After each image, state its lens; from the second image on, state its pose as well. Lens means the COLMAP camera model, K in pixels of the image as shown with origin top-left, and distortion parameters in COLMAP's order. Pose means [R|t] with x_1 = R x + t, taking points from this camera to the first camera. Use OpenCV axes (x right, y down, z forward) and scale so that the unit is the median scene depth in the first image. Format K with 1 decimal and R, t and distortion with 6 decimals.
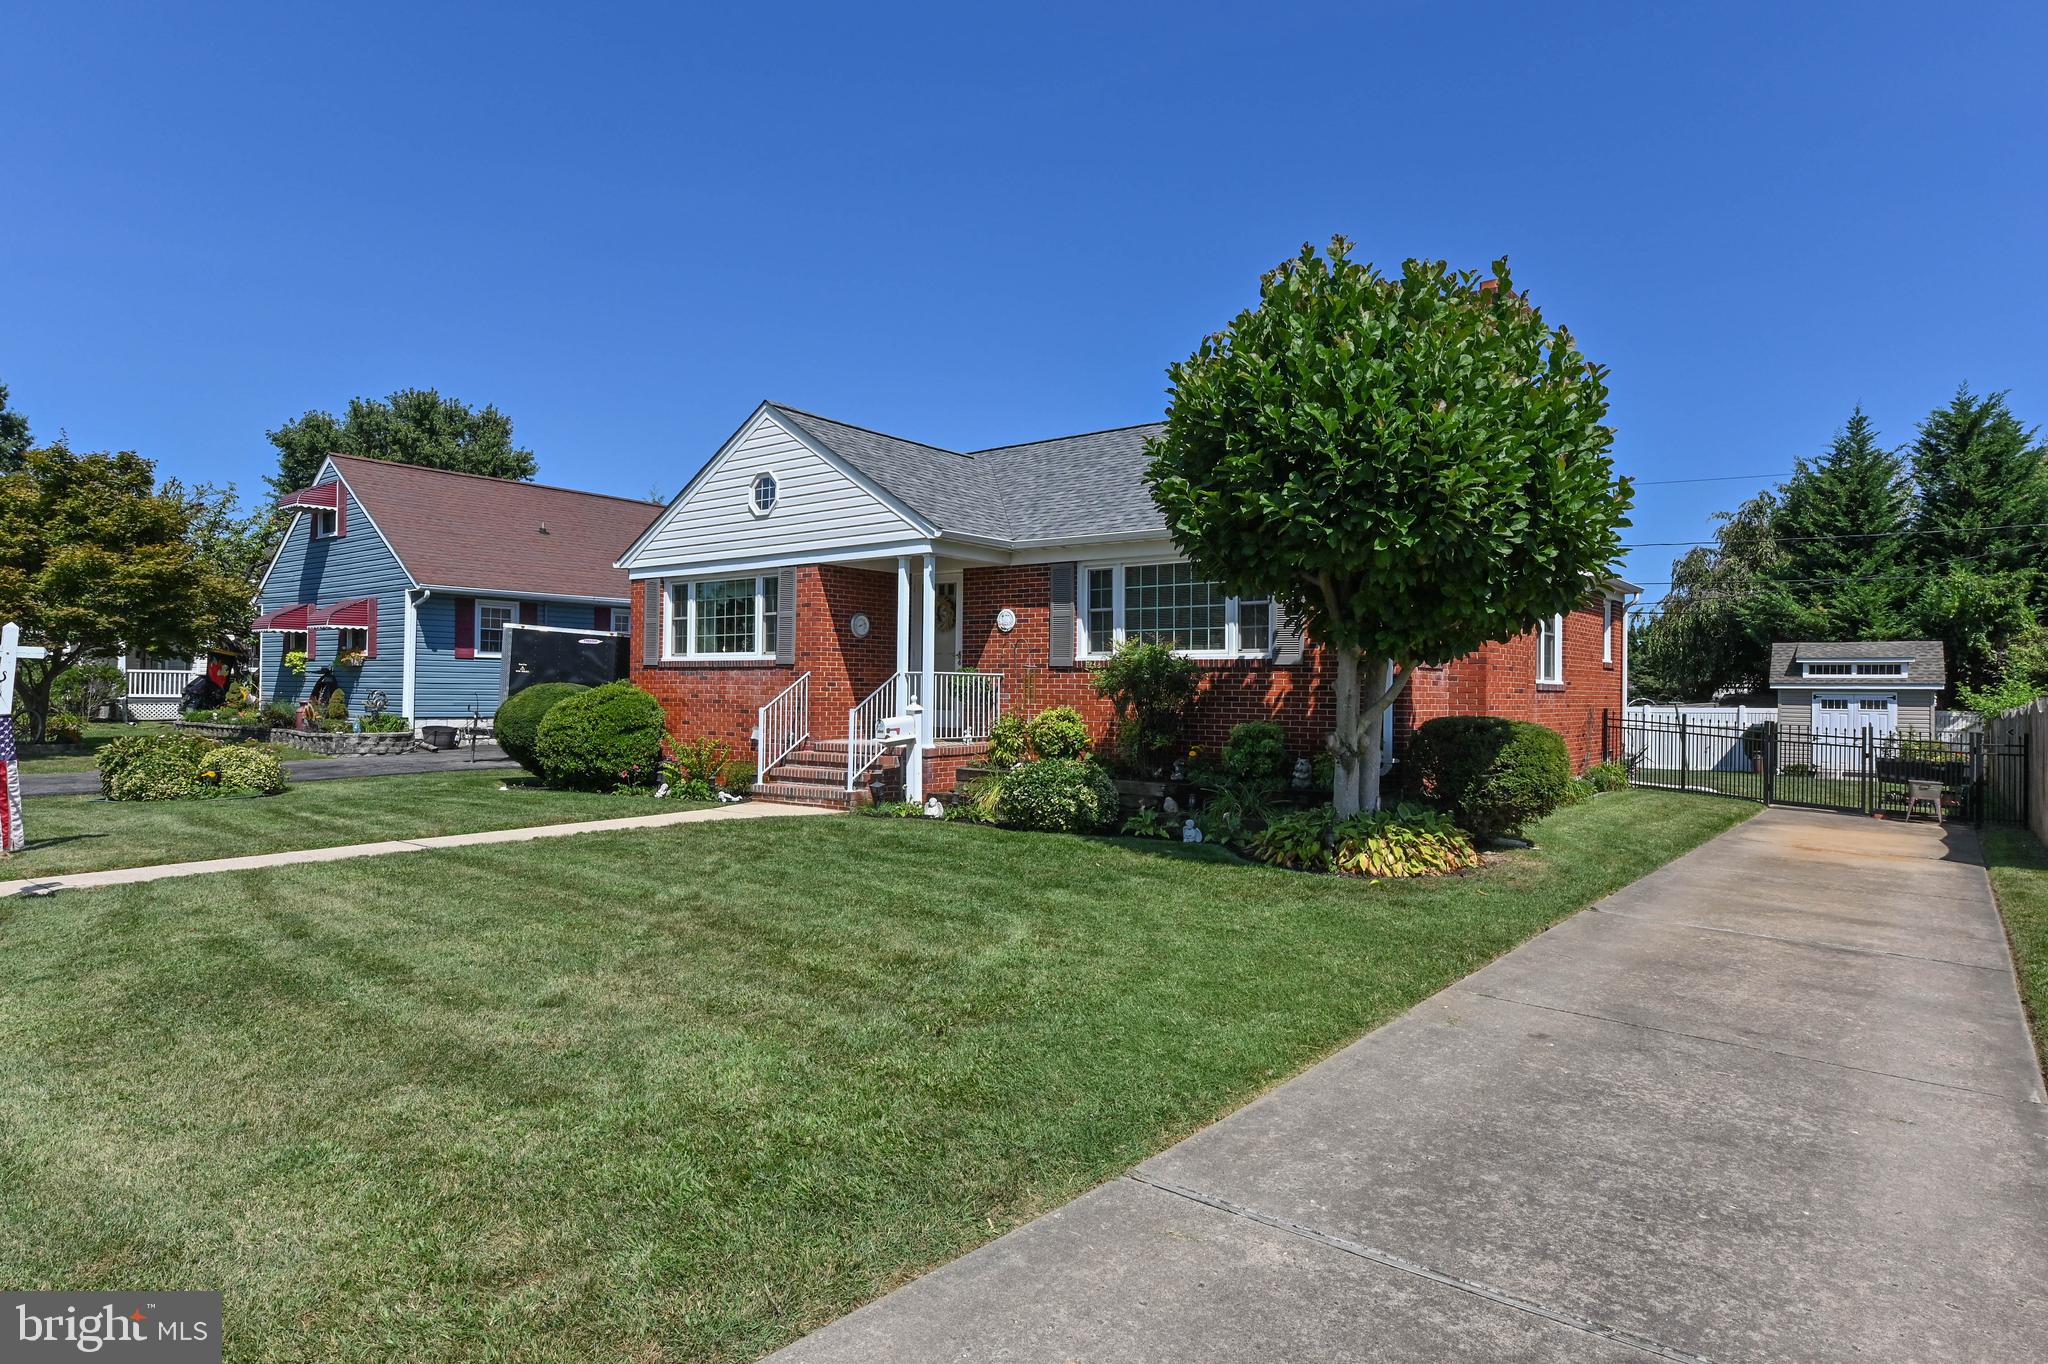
lens RADIAL K [[1155.8, 0, 1034.8], [0, 1155.8, 683.8], [0, 0, 1]] dist [-0.002407, -0.000662]
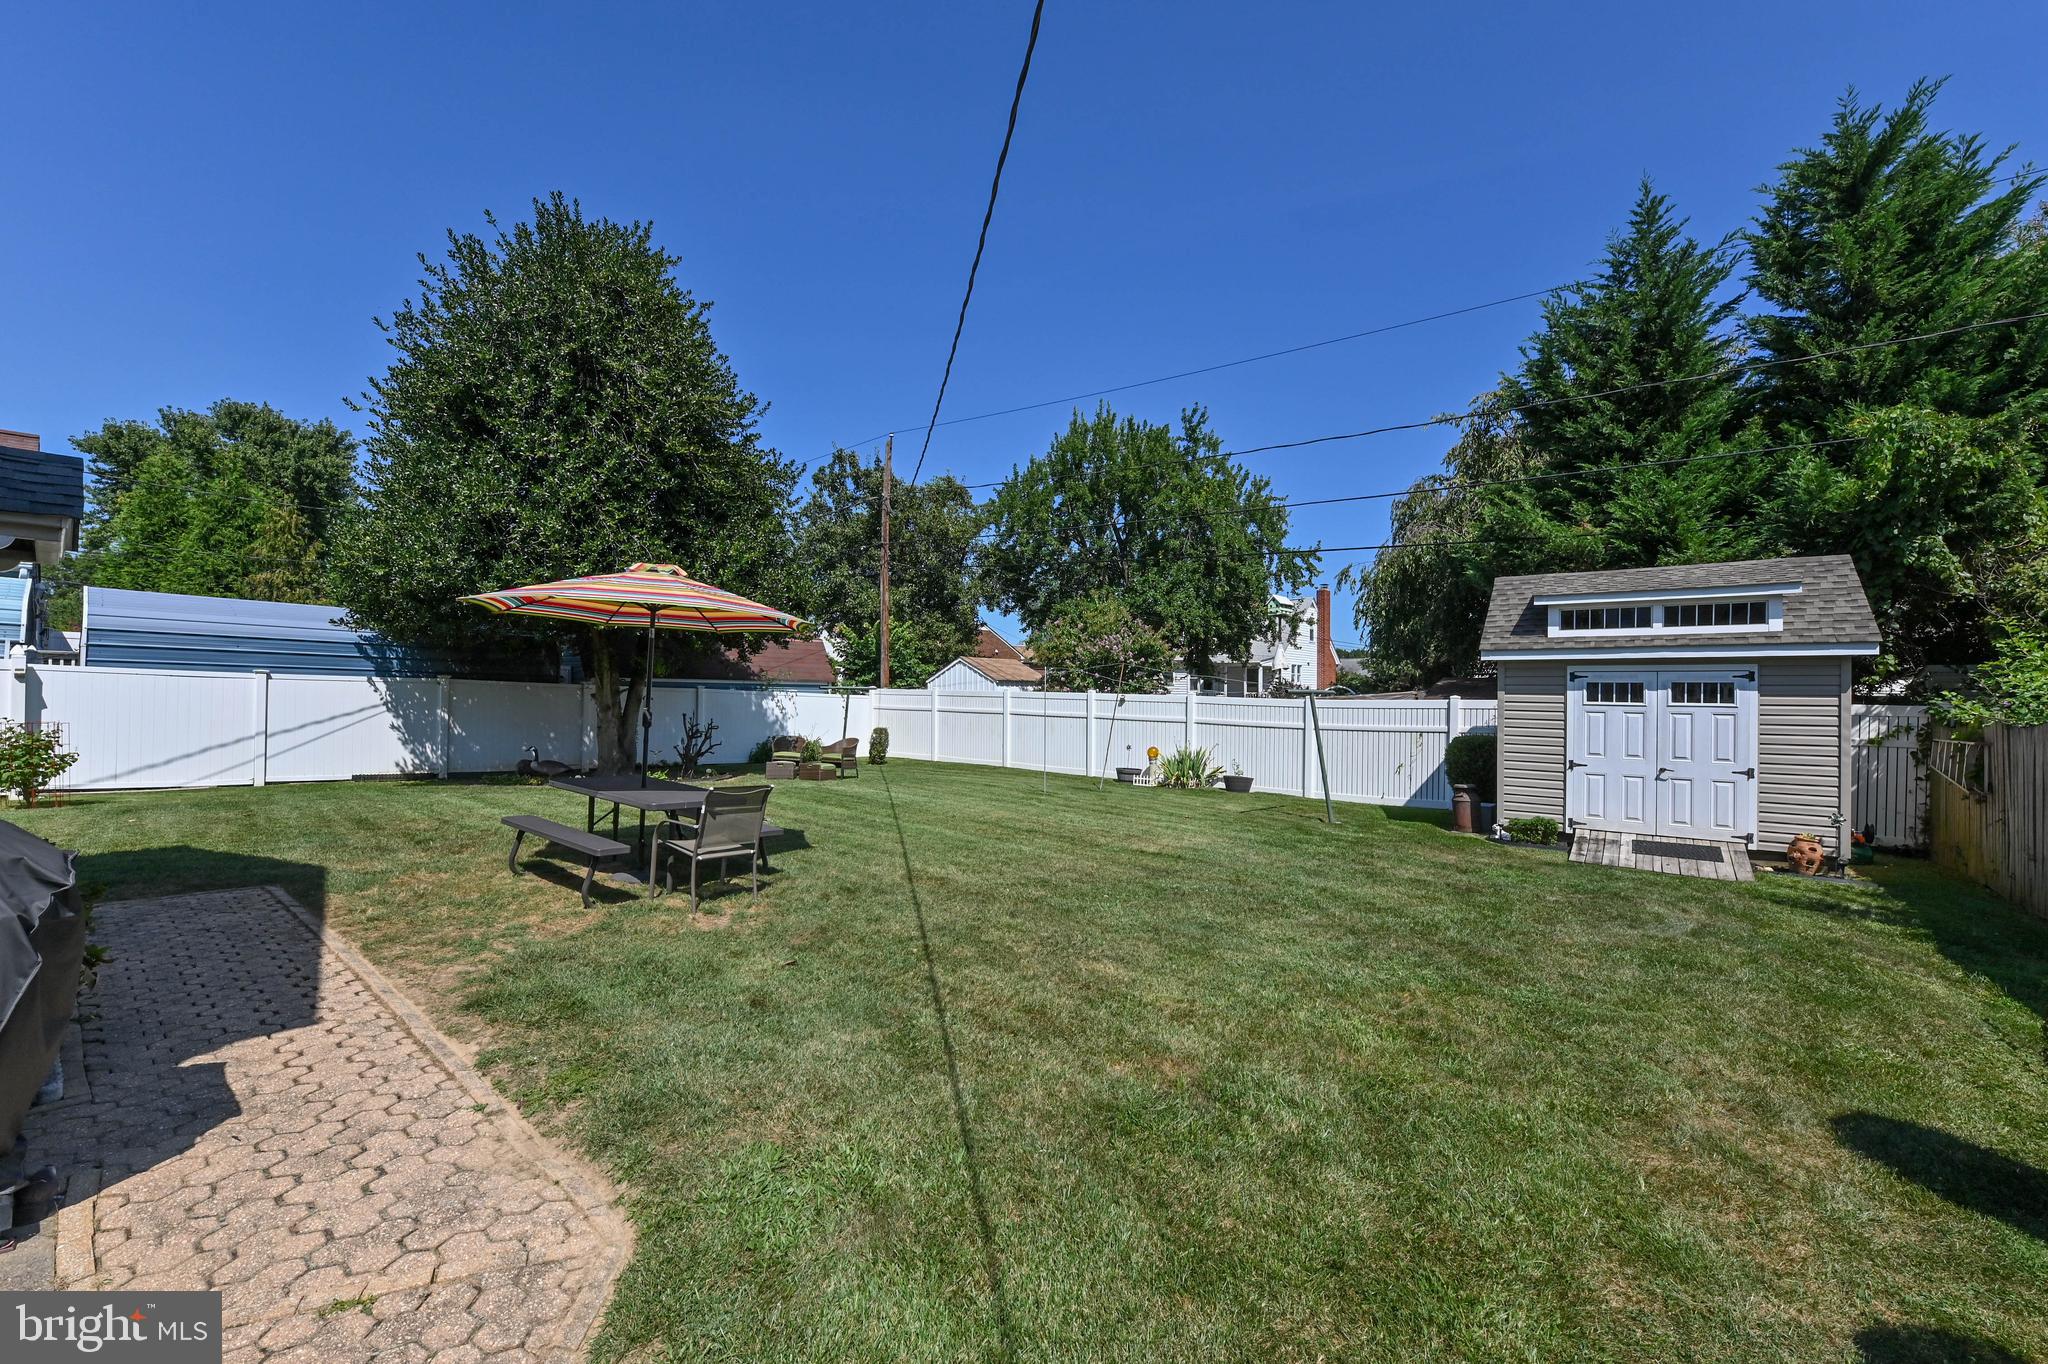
lens RADIAL K [[811.2, 0, 1023.4], [0, 811.2, 679.5], [0, 0, 1]] dist [-0.010334, -0.000179]
pose [[0.999653, -0.002642, -0.026204, 0.408013], [0.002520, 0.999986, -0.004672, 0.011984], [0.026216, 0.004604, 0.999646, 0.589215]]
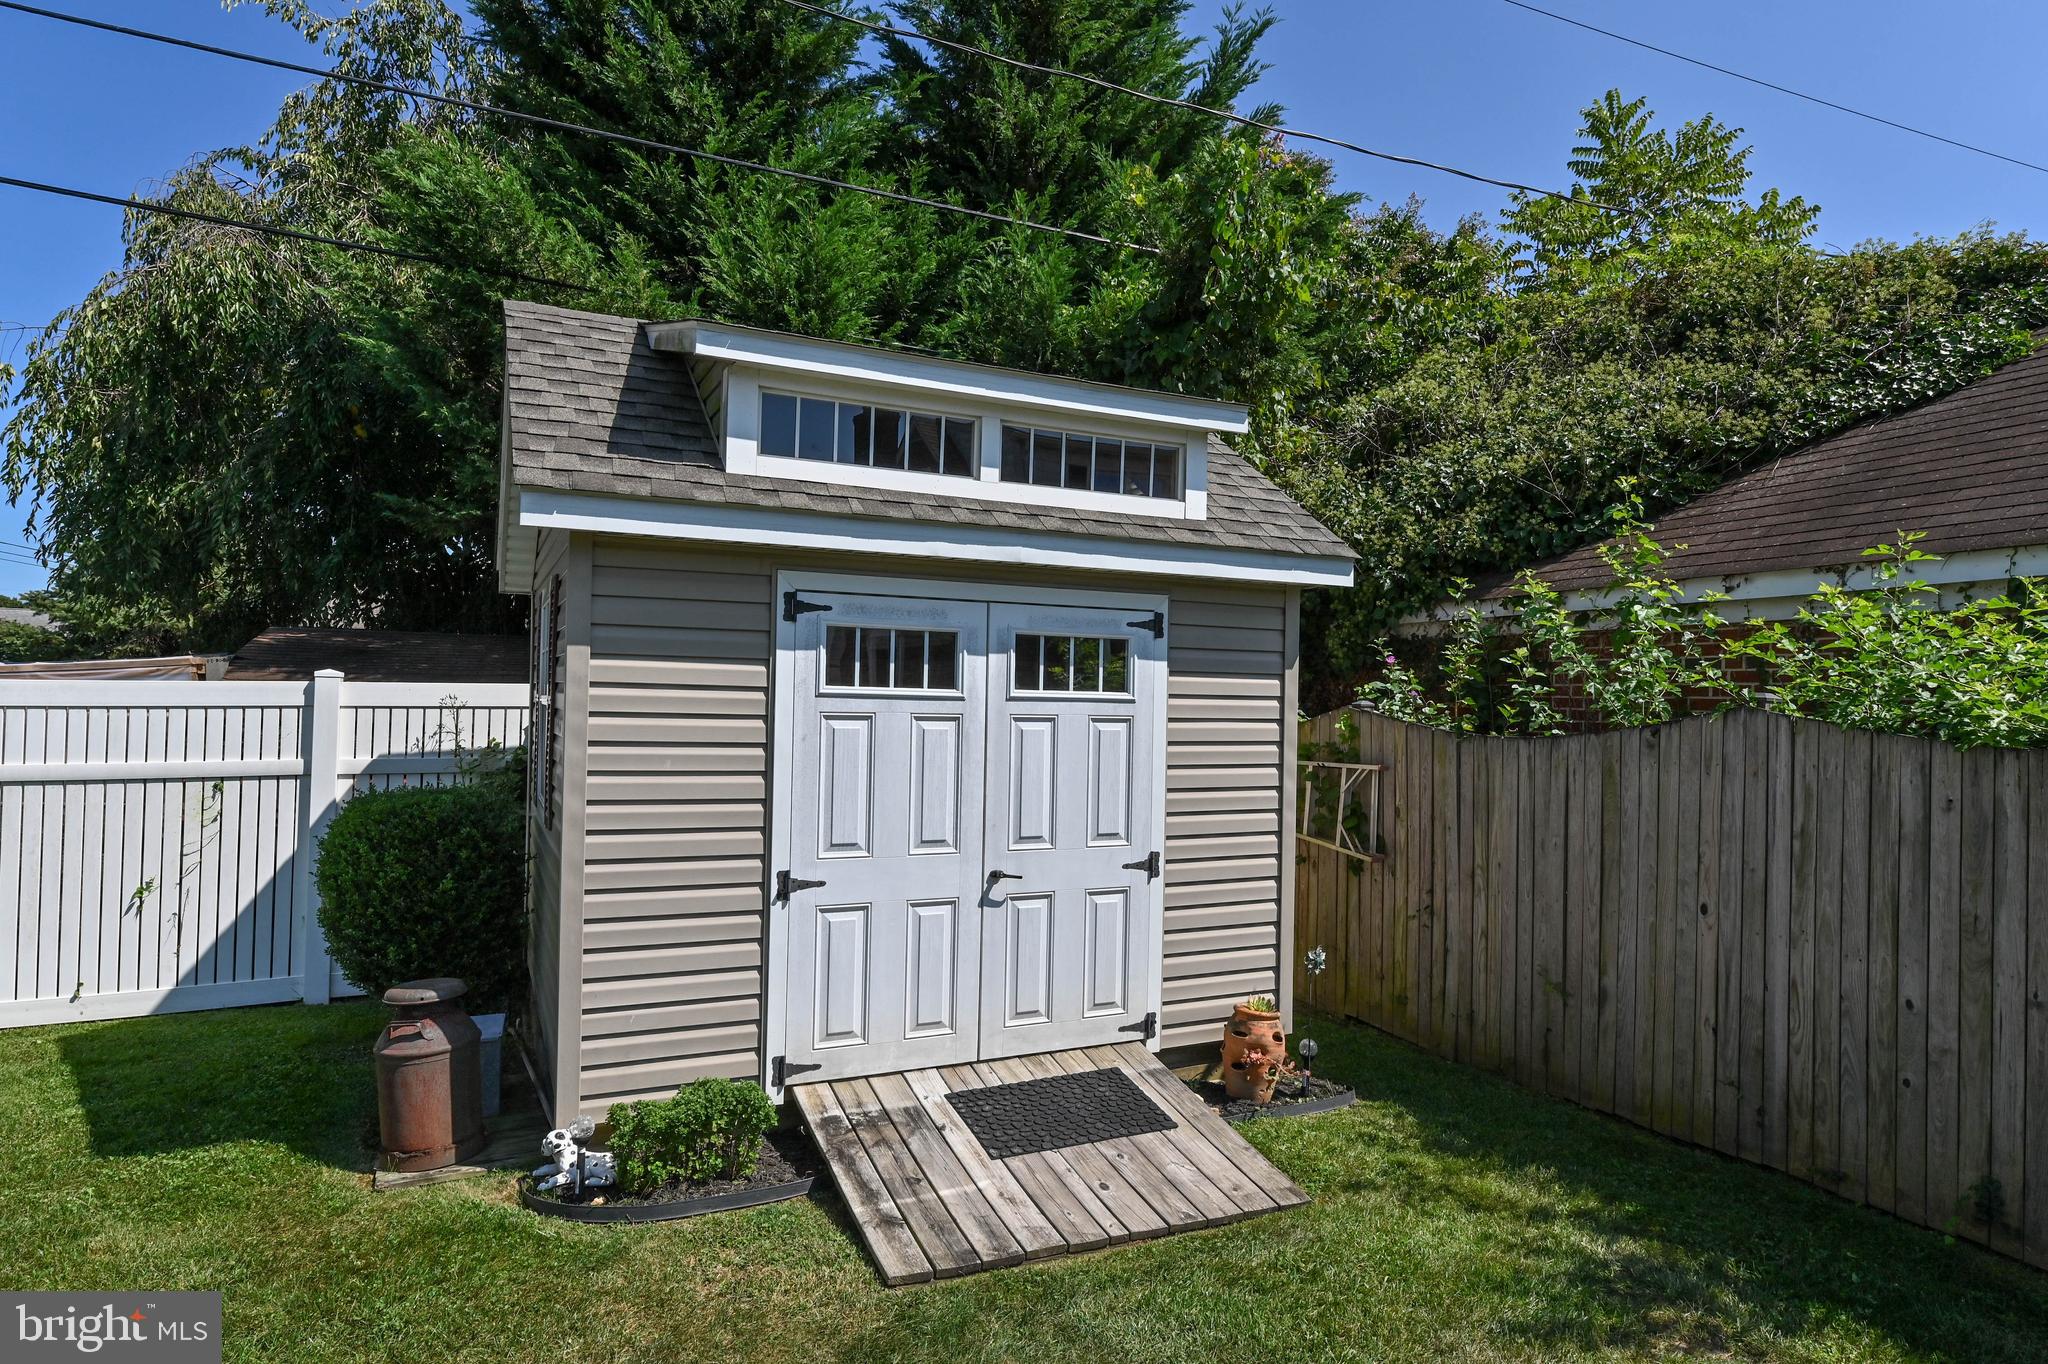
lens RADIAL K [[1155.8, 0, 1038.0], [0, 1155.8, 686.6], [0, 0, 1]] dist [-0.002407, -0.000662]
pose [[0.474550, 0.005279, 0.880213, 0.497328], [-0.021221, 0.999760, 0.005446, 0.018014], [-0.879973, -0.021263, 0.474548, 0.801103]]
